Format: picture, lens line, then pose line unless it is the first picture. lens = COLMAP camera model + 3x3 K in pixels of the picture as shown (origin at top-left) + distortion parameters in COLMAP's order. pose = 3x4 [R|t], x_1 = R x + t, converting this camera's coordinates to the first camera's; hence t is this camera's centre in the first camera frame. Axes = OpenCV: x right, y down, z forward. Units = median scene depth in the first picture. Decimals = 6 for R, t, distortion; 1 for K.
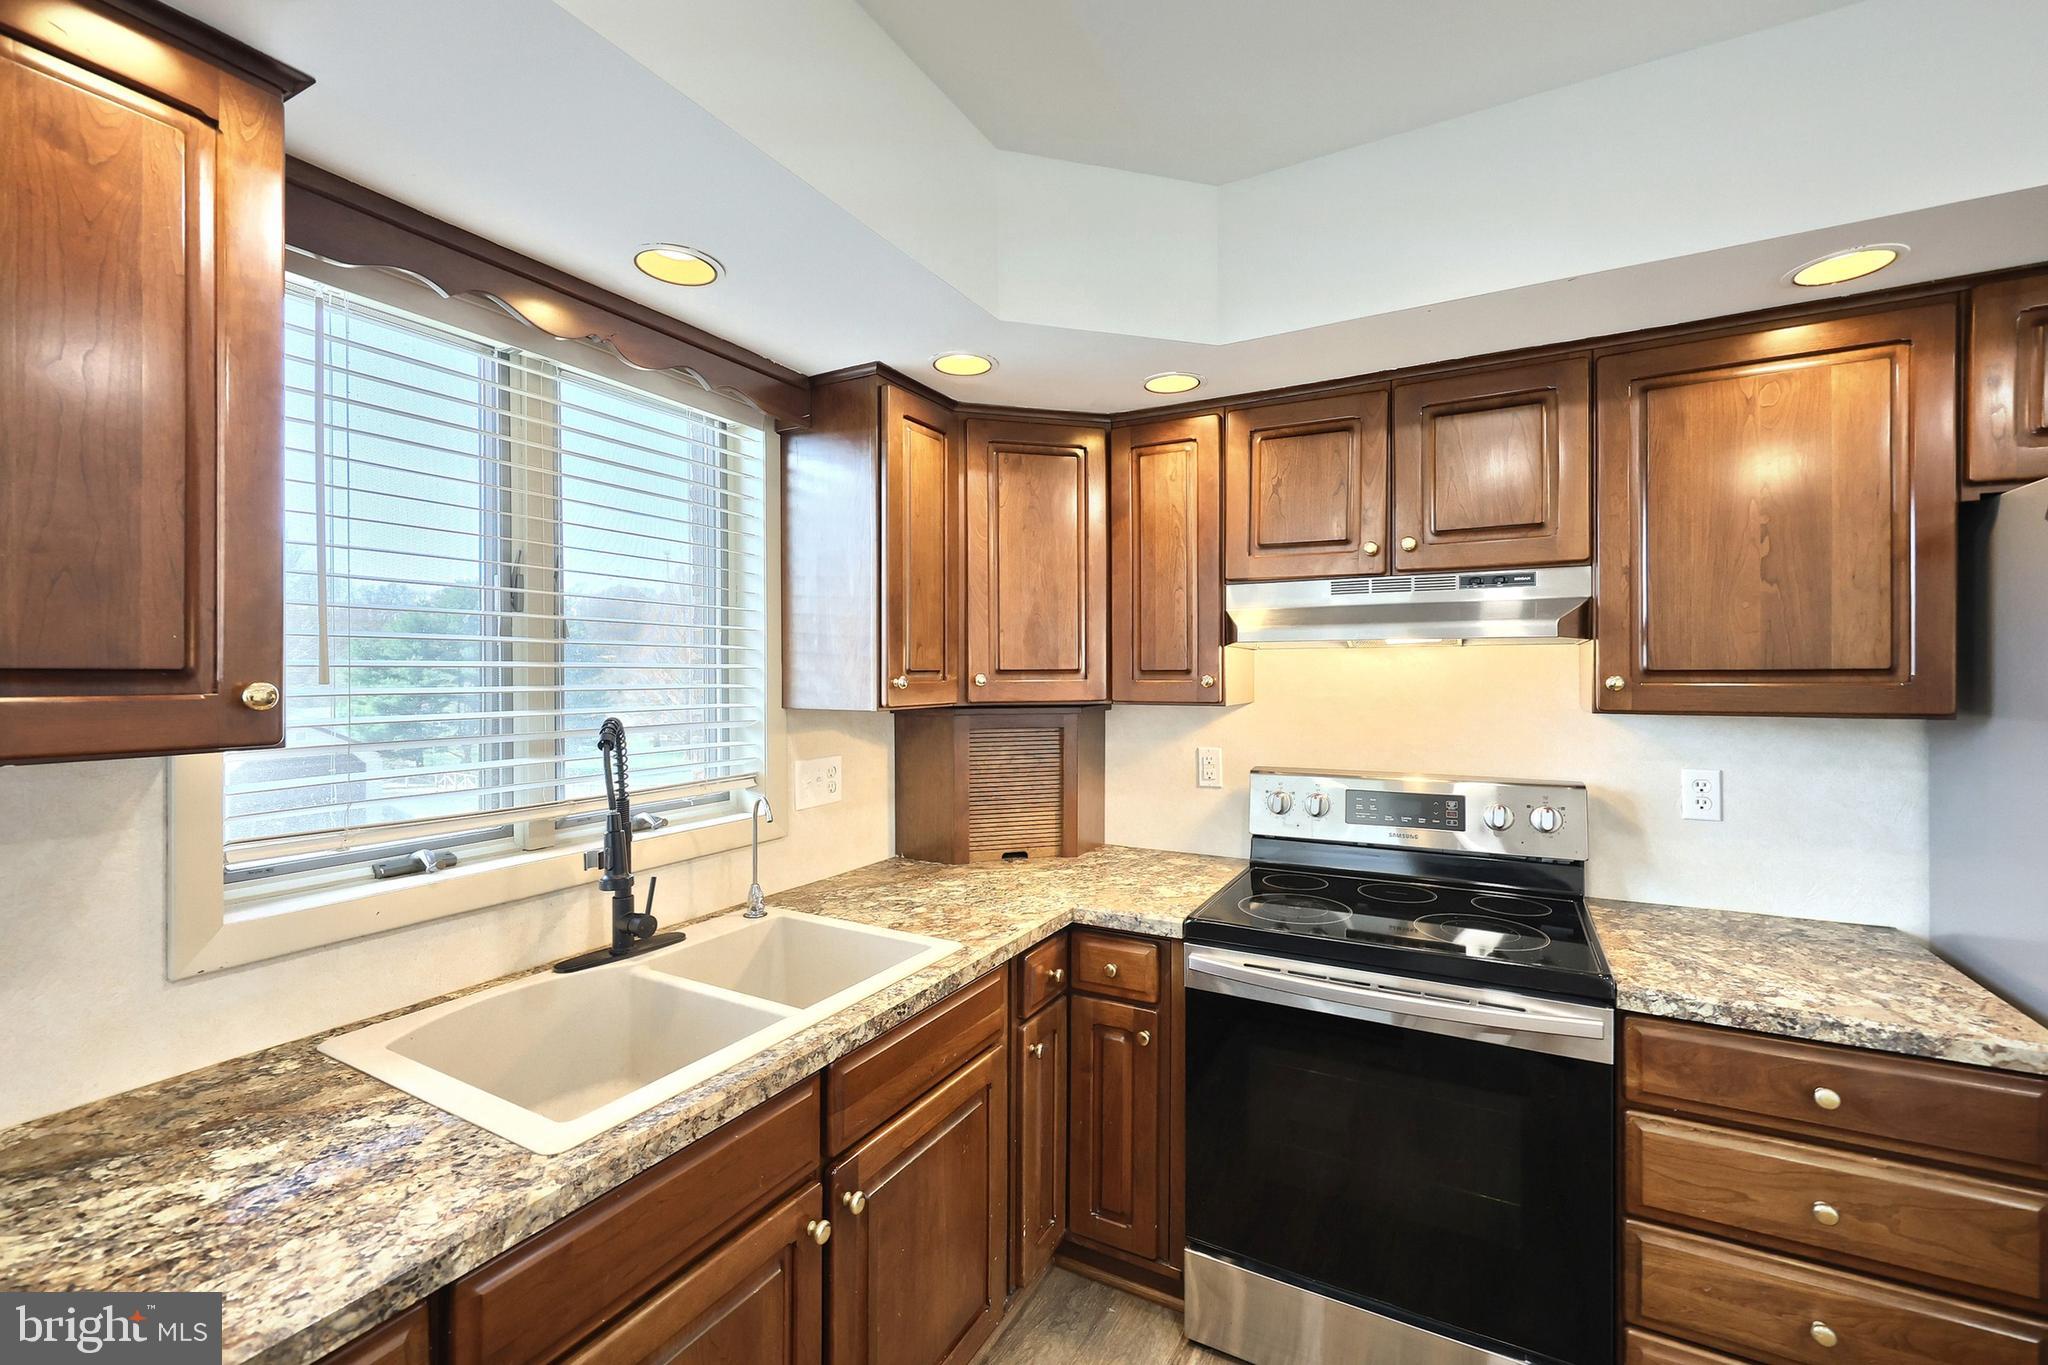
lens RADIAL K [[861.0, 0, 1016.3], [0, 861.0, 671.0], [0, 0, 1]] dist [0.000472, 0.000112]
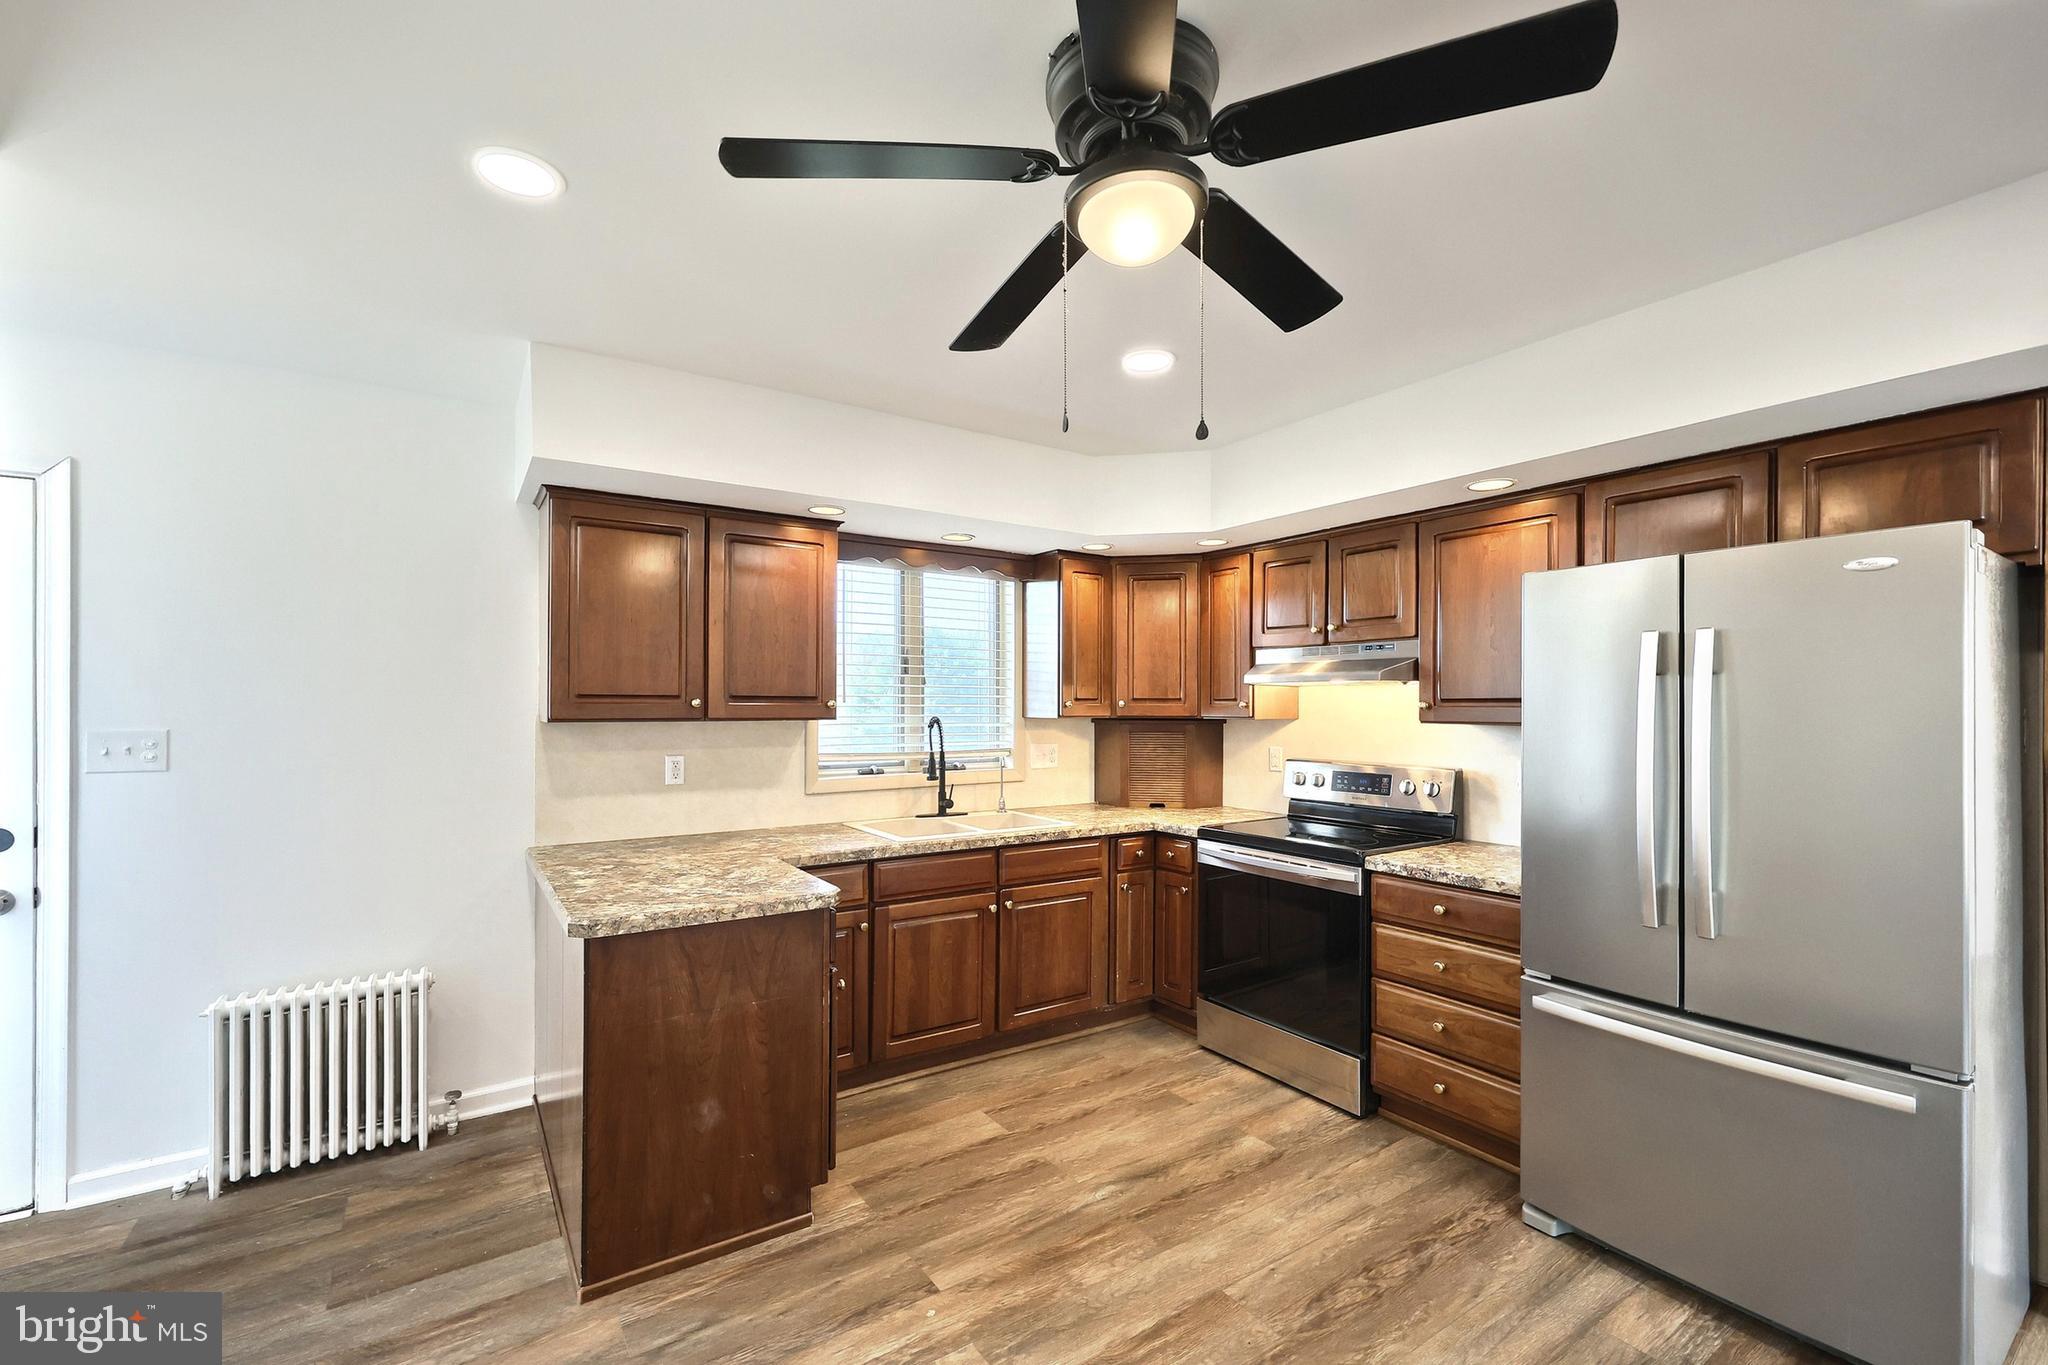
lens RADIAL K [[876.7, 0, 1007.9], [0, 876.7, 702.0], [0, 0, 1]] dist [-0.002887, -0.000258]
pose [[0.885962, 0.002203, -0.463752, 0.812861], [-0.003053, 0.999995, -0.001083, 0.011616], [0.463748, 0.002376, 0.885964, -1.051811]]
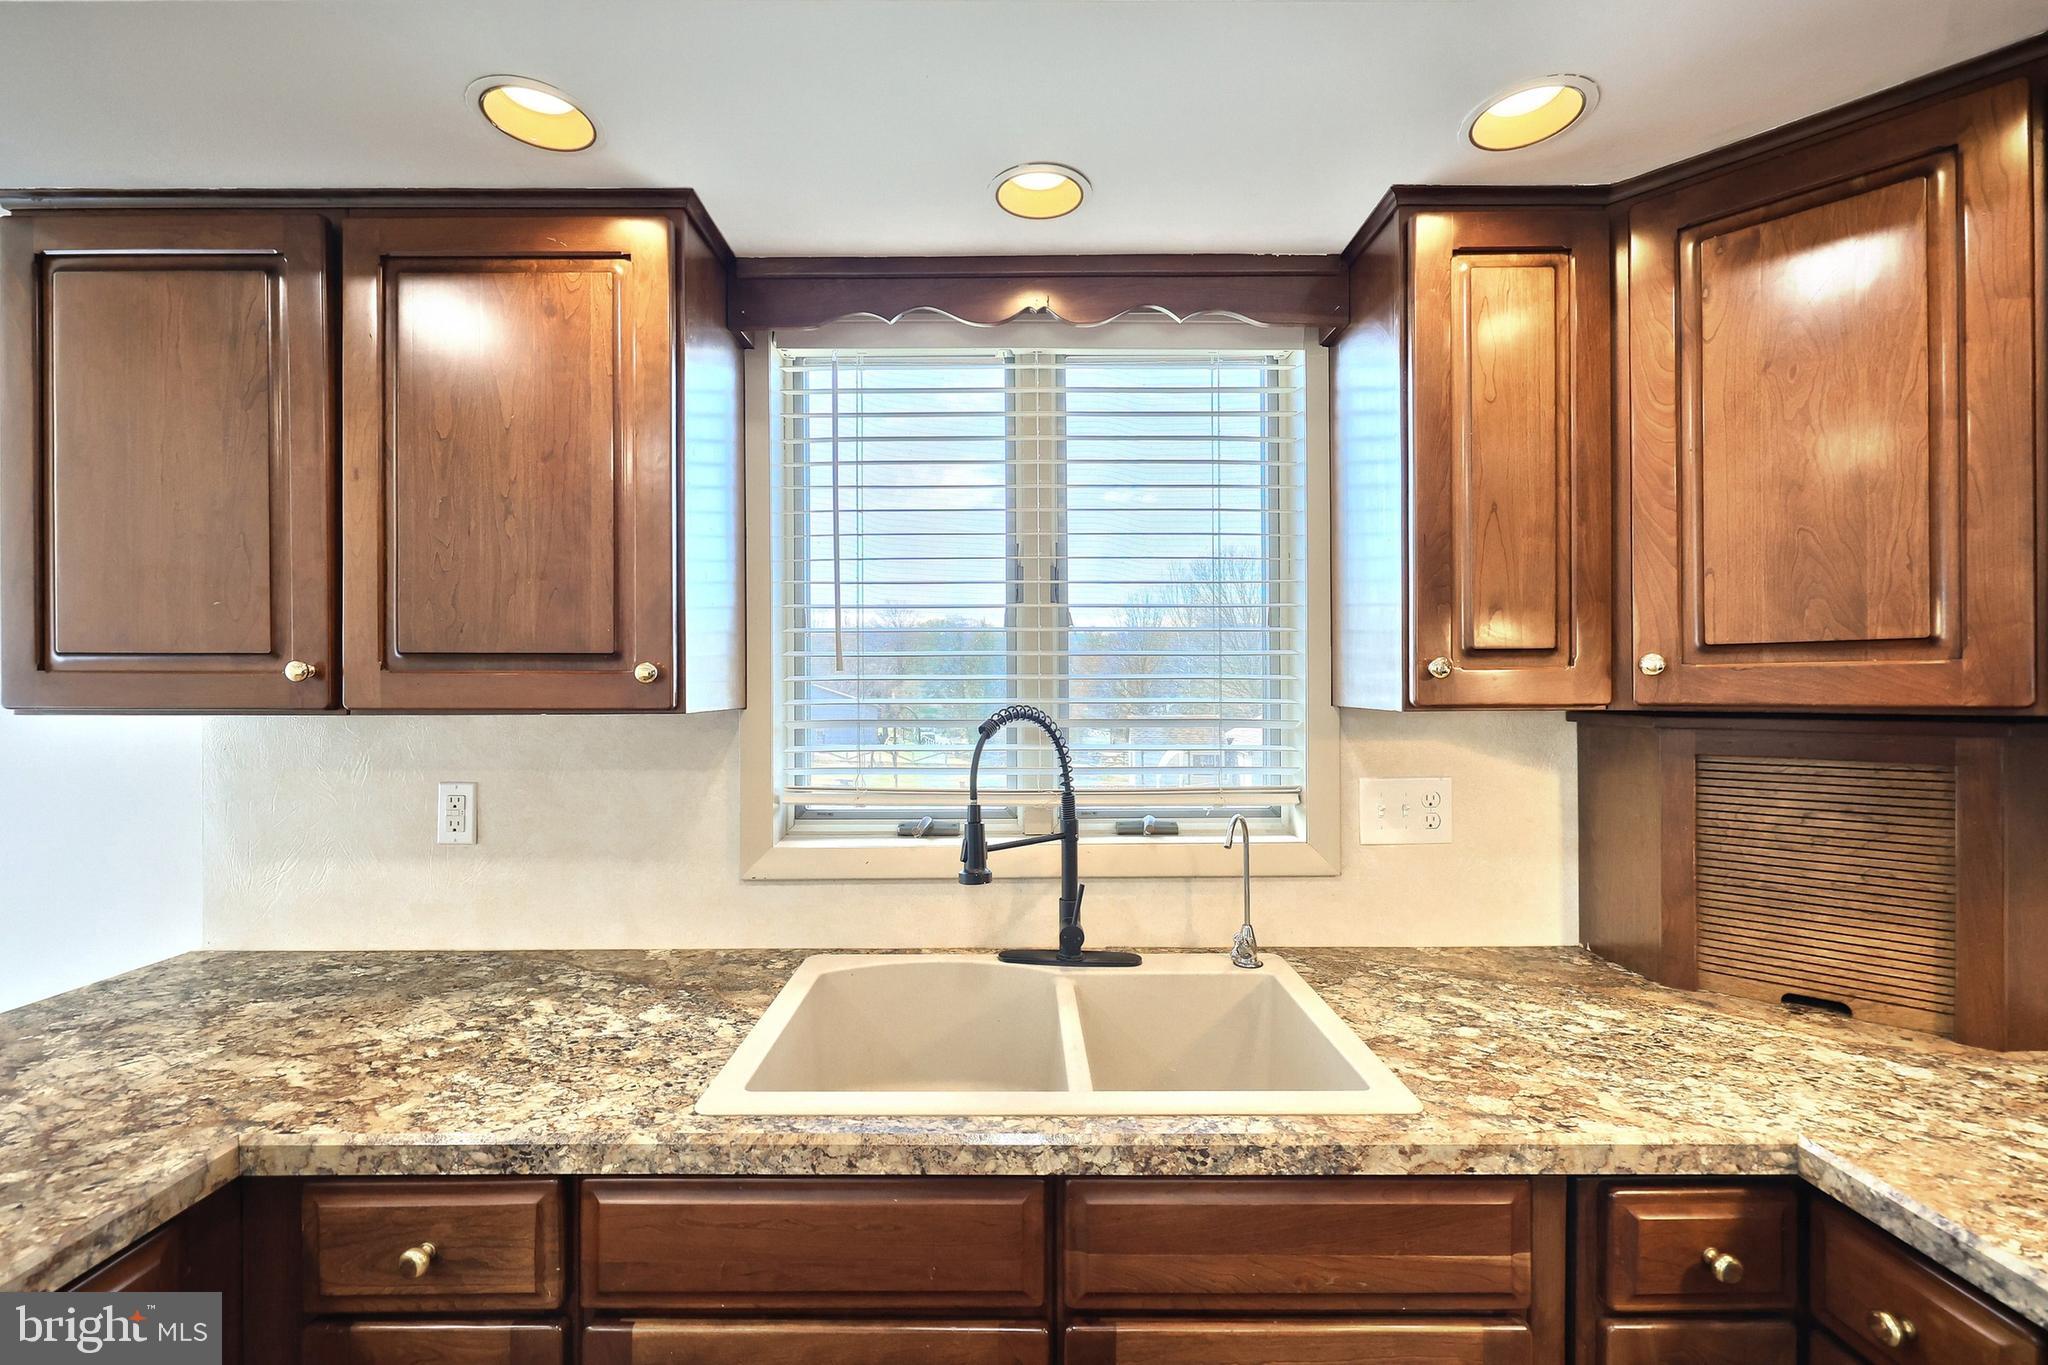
lens RADIAL K [[864.6, 0, 1024.0], [0, 864.6, 682.5], [0, 0, 1]] dist [-0.000504, -0.000055]
pose [[0.488000, -0.002461, -0.872840, 0.322862], [0.004537, 0.999990, -0.000284, 0.026695], [0.872832, -0.003821, 0.488006, 0.481278]]
